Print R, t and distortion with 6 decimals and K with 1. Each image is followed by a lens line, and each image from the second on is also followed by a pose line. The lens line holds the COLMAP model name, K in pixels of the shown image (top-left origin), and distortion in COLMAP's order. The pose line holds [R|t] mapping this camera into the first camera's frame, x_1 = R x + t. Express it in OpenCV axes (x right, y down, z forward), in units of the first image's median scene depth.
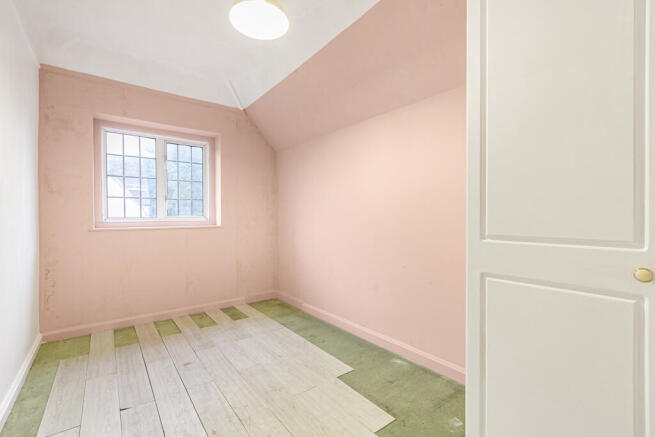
lens RADIAL K [[295.7, 0, 327.5], [0, 295.7, 218.5], [0, 0, 1]] dist [0.001343, 0.000412]
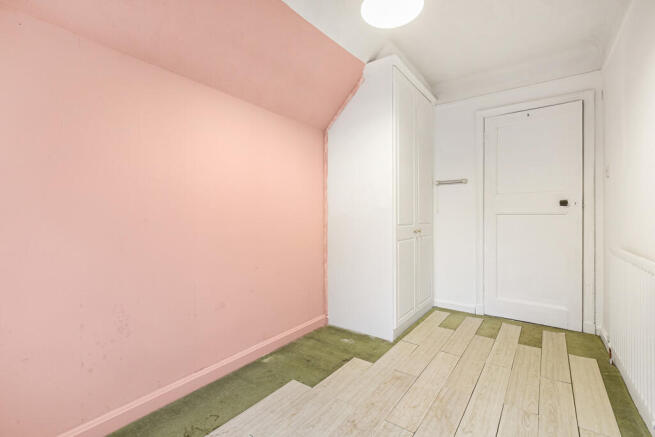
lens RADIAL K [[295.7, 0, 327.5], [0, 295.7, 218.5], [0, 0, 1]] dist [0.001343, 0.000412]
pose [[-0.286288, -0.005546, 0.958127, -0.848822], [0.006184, 0.999952, 0.007636, -0.015990], [-0.958124, 0.008111, -0.286240, 1.158983]]
